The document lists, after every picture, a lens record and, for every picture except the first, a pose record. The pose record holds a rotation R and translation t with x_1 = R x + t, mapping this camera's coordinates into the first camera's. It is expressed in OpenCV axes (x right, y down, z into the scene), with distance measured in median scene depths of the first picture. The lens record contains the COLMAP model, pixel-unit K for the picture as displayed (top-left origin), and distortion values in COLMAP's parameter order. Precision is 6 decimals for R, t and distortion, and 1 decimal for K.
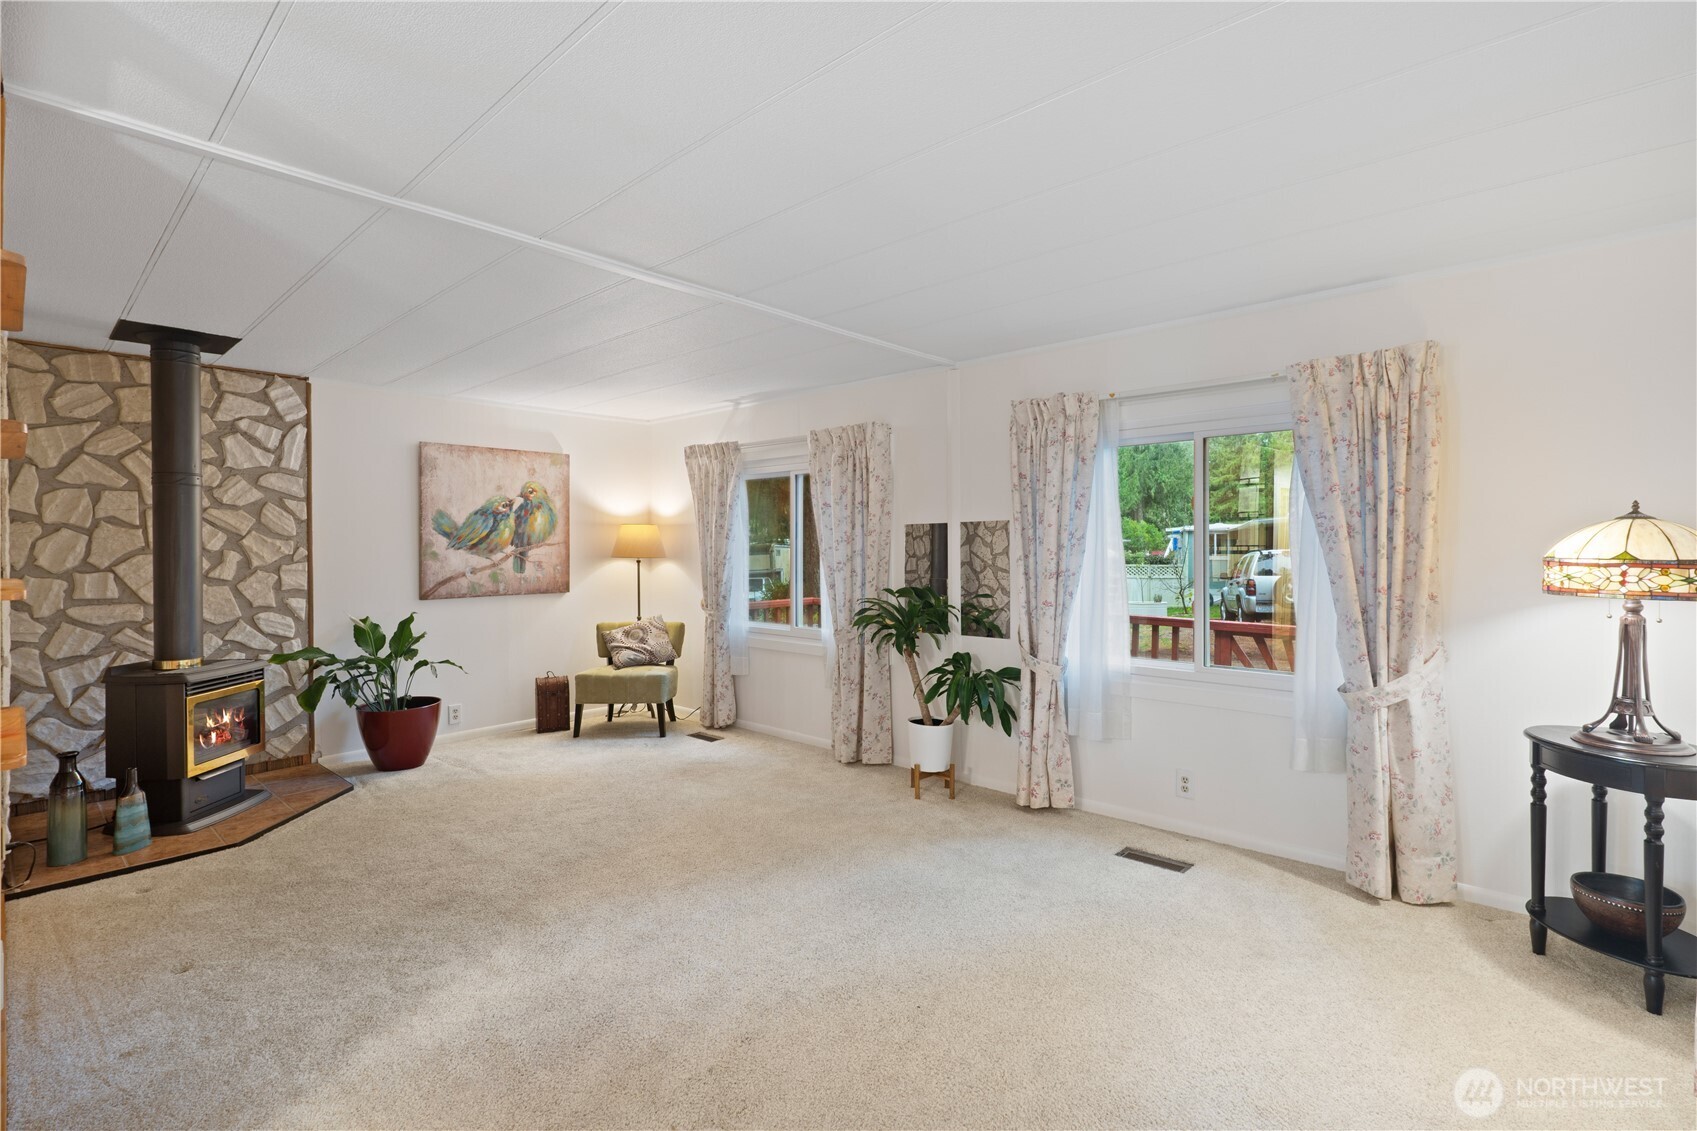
lens RADIAL K [[784.4, 0, 850.7], [0, 784.4, 557.3], [0, 0, 1]] dist [-0.008928, 0.001436]
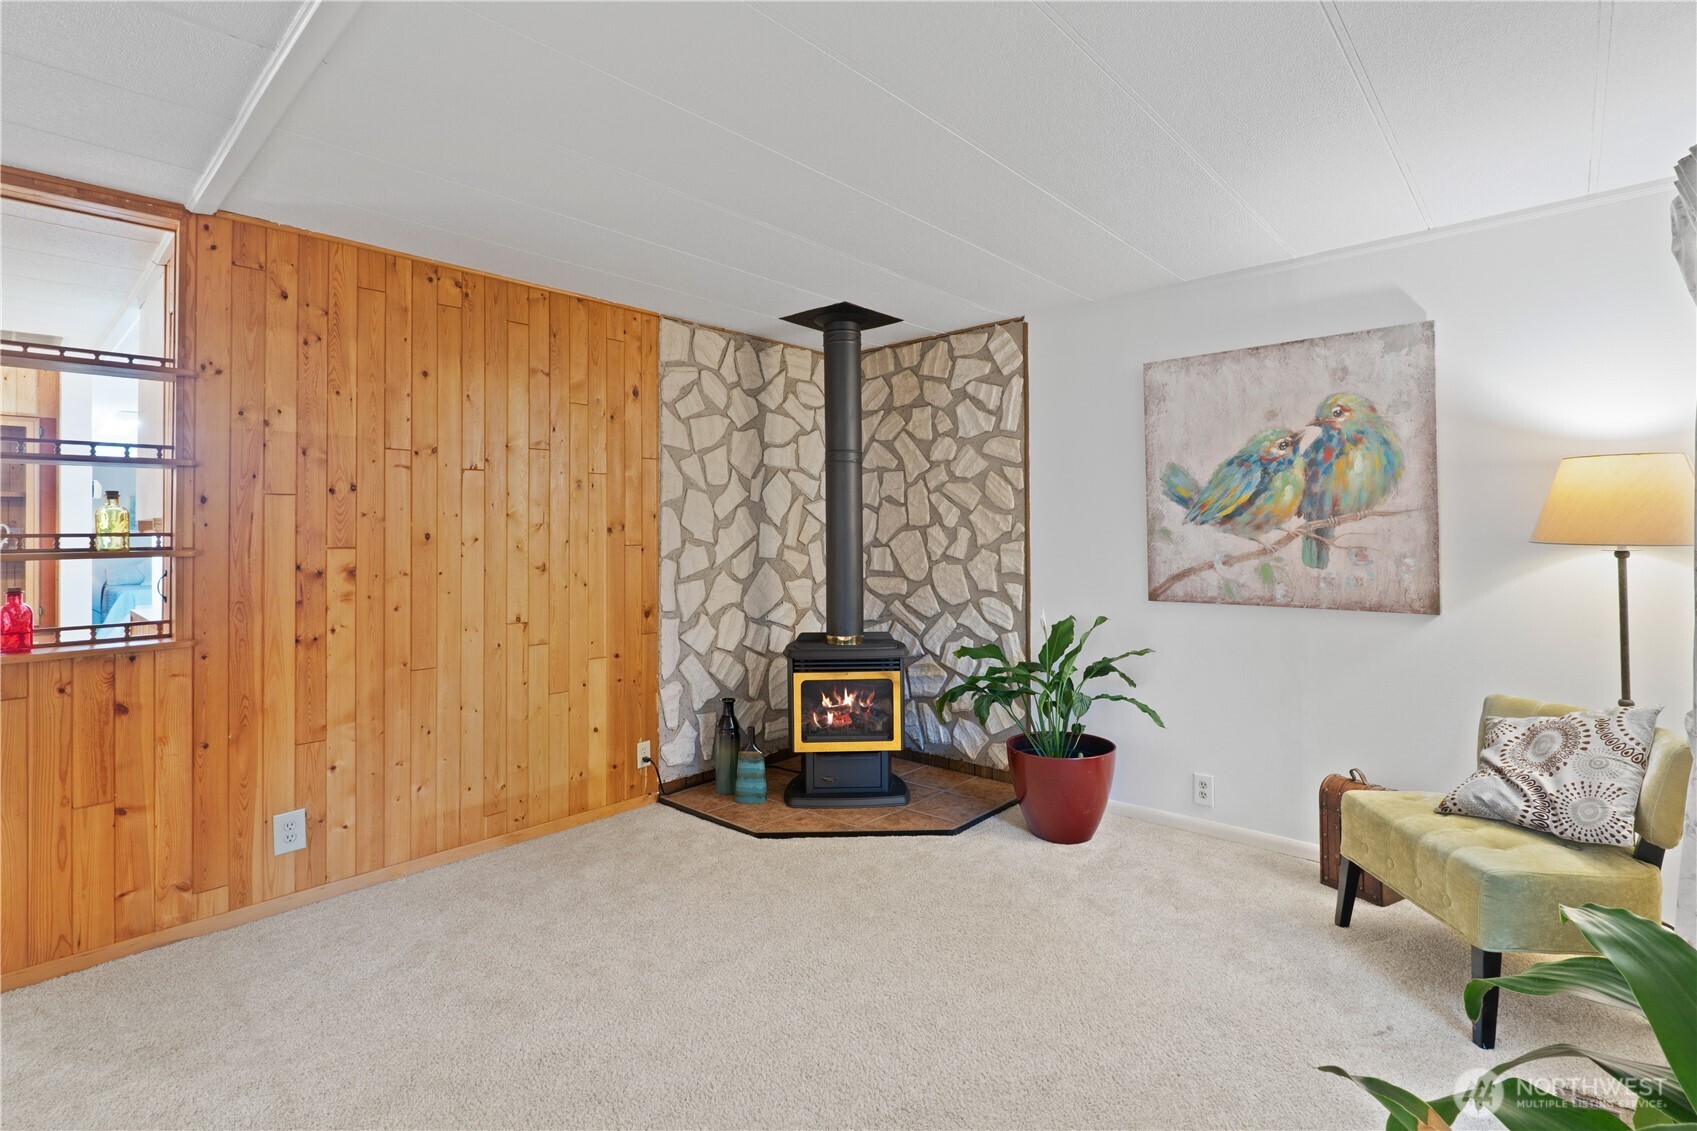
lens RADIAL K [[784.4, 0, 849.2], [0, 784.4, 525.2], [0, 0, 1]] dist [-0.008928, 0.001436]
pose [[0.013975, -0.008589, -0.999865, 0.127324], [-0.011559, 0.999895, -0.008750, -0.000915], [0.999836, 0.011680, 0.013874, 0.811908]]
